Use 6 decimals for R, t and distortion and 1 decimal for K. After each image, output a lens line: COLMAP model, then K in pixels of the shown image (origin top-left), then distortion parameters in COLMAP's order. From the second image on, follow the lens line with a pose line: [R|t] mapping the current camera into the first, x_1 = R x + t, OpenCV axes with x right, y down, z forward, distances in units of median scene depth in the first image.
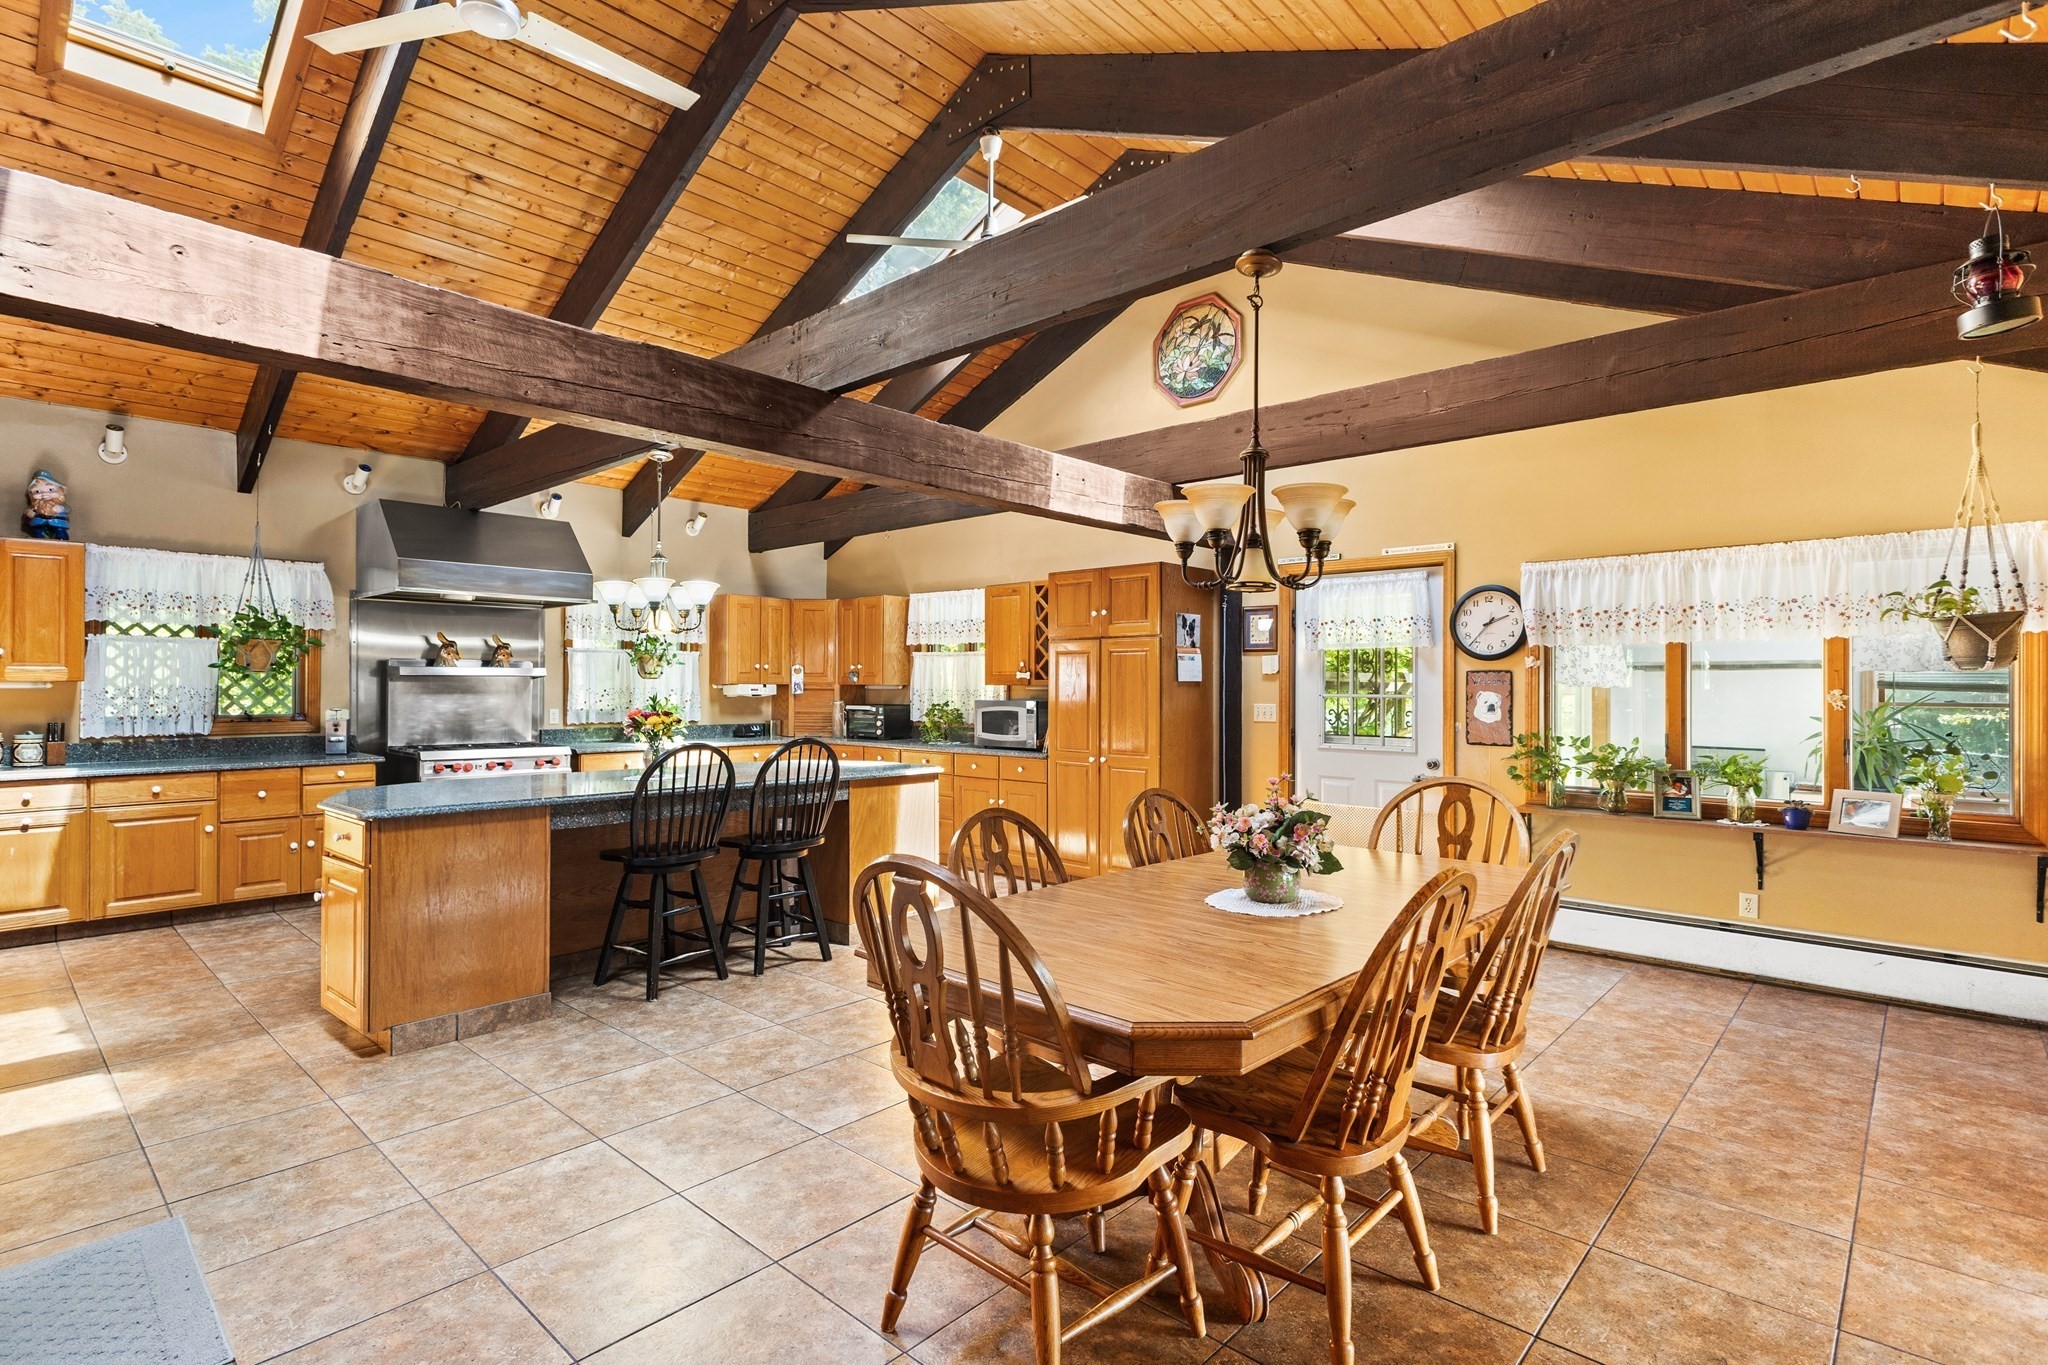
lens RADIAL K [[988.4, 0, 1024.6], [0, 988.4, 692.1], [0, 0, 1]] dist [0.011719, -0.001793]
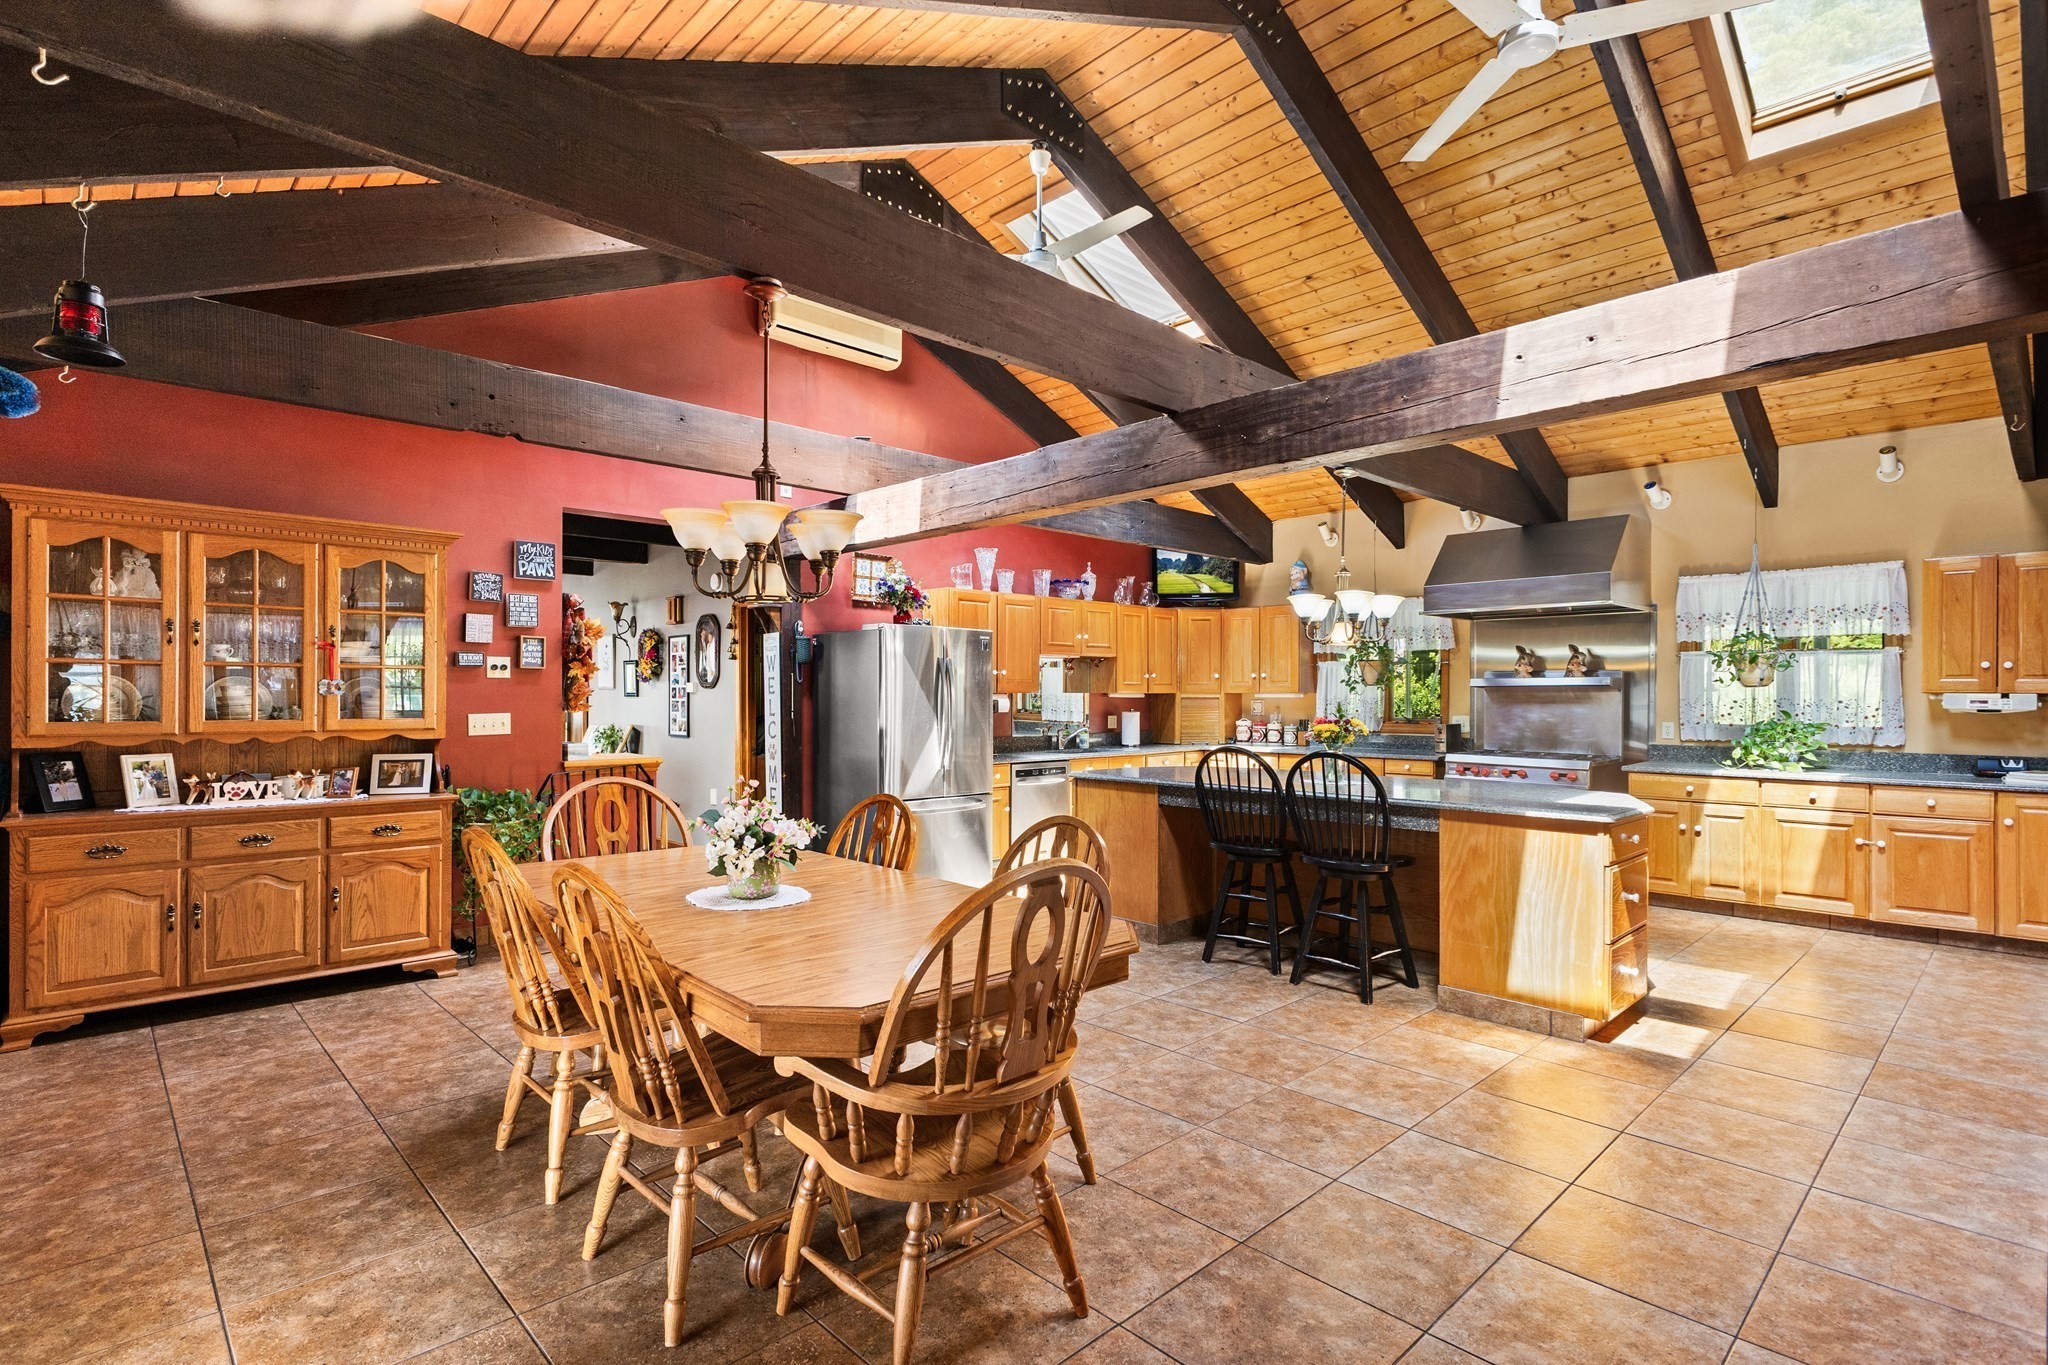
lens RADIAL K [[988.4, 0, 1021.6], [0, 988.4, 685.0], [0, 0, 1]] dist [0.011719, -0.001793]
pose [[-0.067419, -0.011516, -0.997658, 0.539256], [-0.006708, 0.999916, -0.011089, -0.002716], [0.997702, 0.005944, -0.067491, 0.565278]]
